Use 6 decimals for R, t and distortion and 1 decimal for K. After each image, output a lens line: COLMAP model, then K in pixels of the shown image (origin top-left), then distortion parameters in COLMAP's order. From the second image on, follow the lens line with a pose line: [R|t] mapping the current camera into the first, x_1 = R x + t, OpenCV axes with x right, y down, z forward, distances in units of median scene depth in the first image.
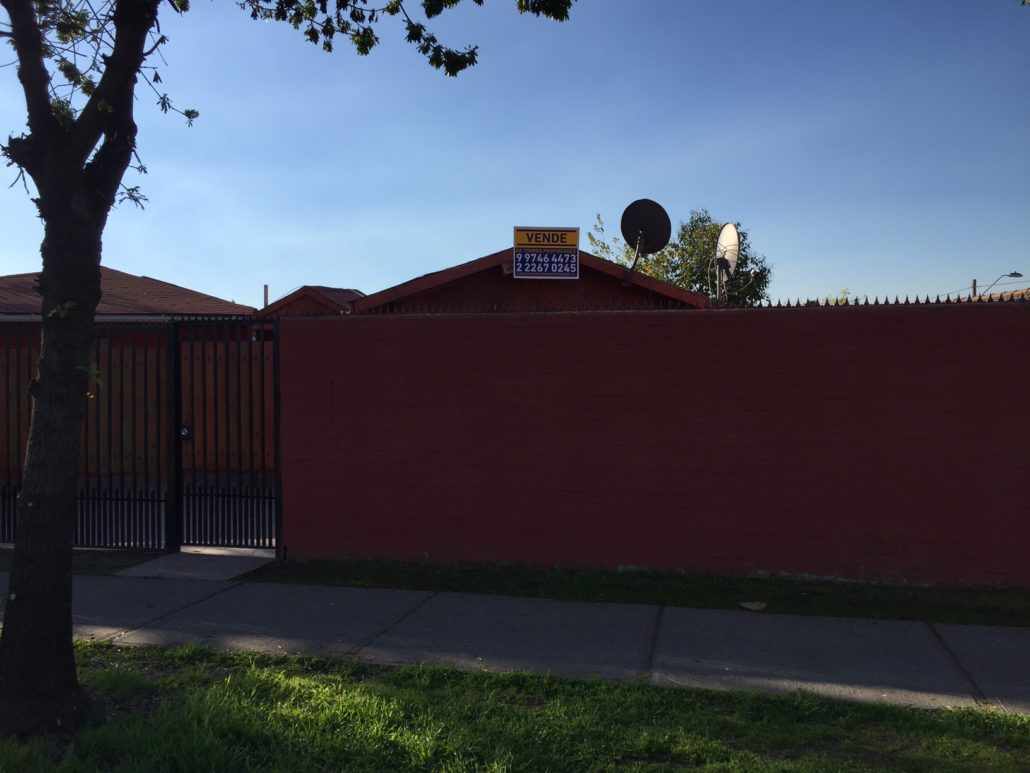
lens RADIAL K [[844.2, 0, 515.0], [0, 844.2, 386.5], [0, 0, 1]] dist [0.001503, 0.000188]
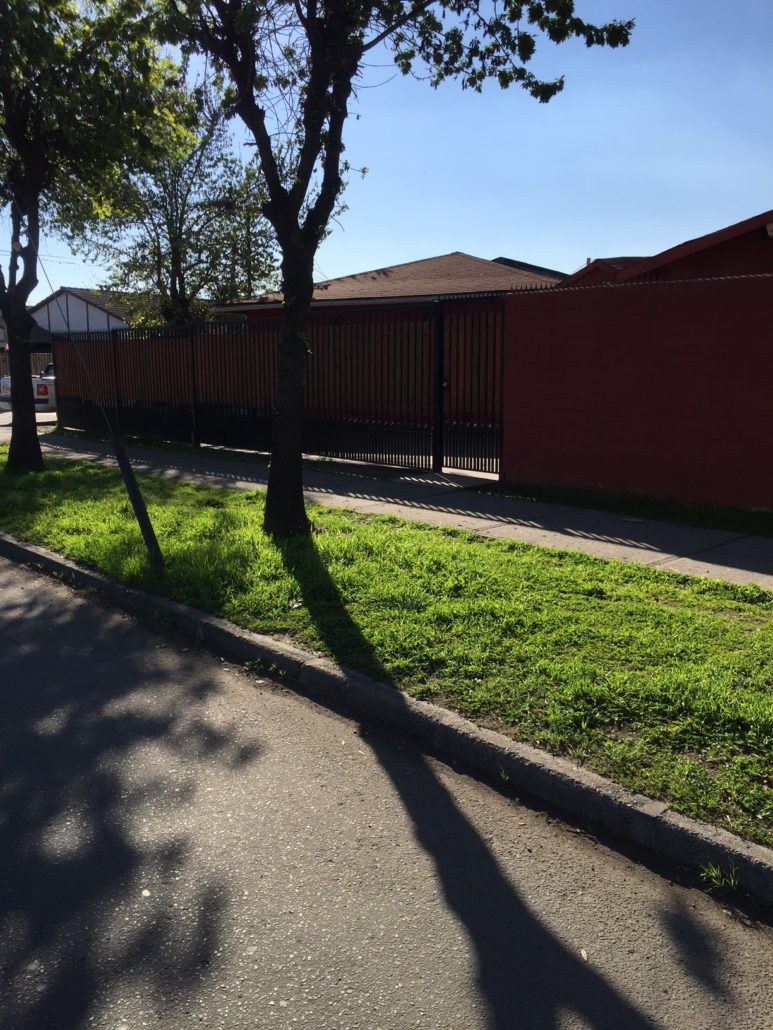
lens RADIAL K [[889.2, 0, 386.5], [0, 889.2, 515.0], [0, 0, 1]] dist [0.077877, -0.173882]
pose [[0.805504, 0.098754, -0.584303, 0.392721], [0.003181, 0.985282, 0.170909, 0.015761], [0.592581, -0.139526, 0.793335, -0.222091]]
